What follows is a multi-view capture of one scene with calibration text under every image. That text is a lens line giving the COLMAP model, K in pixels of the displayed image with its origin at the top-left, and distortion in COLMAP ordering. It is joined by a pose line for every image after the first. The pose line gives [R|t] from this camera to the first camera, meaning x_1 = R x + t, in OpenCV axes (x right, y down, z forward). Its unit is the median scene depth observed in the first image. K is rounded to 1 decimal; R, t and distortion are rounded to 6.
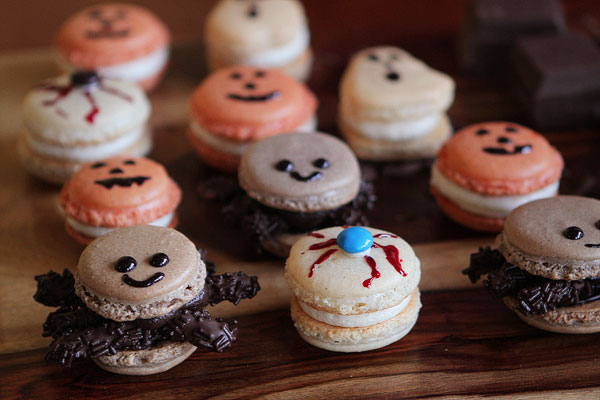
lens RADIAL K [[1886.9, 0, 298.9], [0, 1886.9, 199.4], [0, 0, 1]] dist [0.275657, 0.000000]
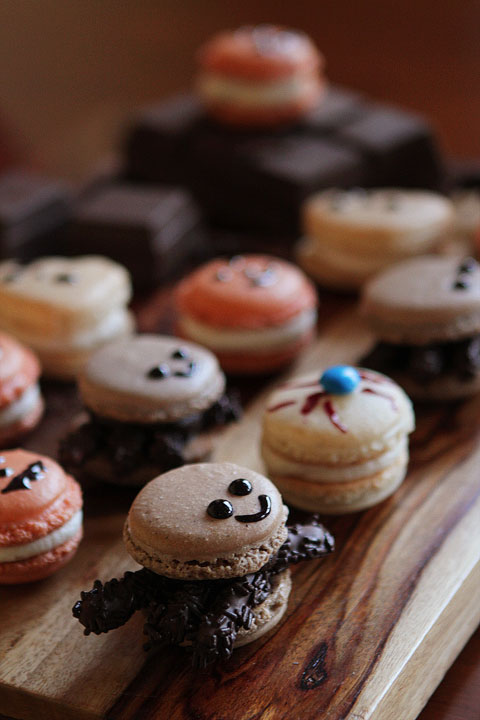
lens RADIAL K [[1979.5, 0, 241.2], [0, 1979.5, 359.9], [0, 0, 1]] dist [0.058624, 0.000000]
pose [[0.586240, -0.385525, 0.712526, -0.646893], [0.456252, 0.883886, 0.102855, -0.102188], [-0.669445, 0.264794, 0.694066, 0.380570]]
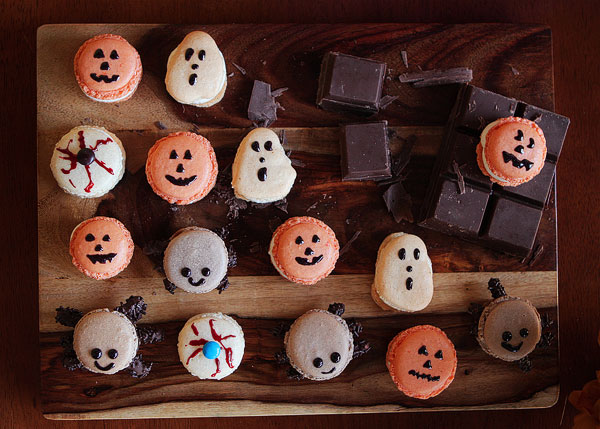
lens RADIAL K [[992.4, 0, 300.5], [0, 992.4, 214.7], [0, 0, 1]] dist [-0.093119, 0.000000]
pose [[0.986834, 0.135743, 0.087932, 0.010883], [-0.149839, 0.562671, 0.812988, -0.919920], [0.060881, -0.815460, 0.575603, 0.511529]]
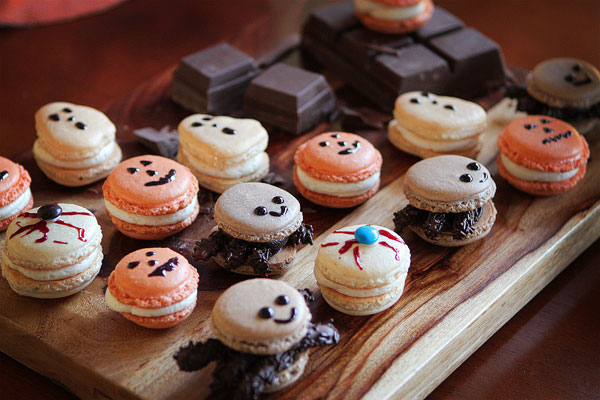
lens RADIAL K [[1428.7, 0, 298.8], [0, 1428.7, 200.9], [0, 0, 1]] dist [0.045712, 0.000000]
pose [[0.731004, -0.355279, 0.582588, -0.624121], [0.337087, 0.930336, 0.144385, -0.174817], [-0.593300, 0.090838, 0.799840, 0.158545]]
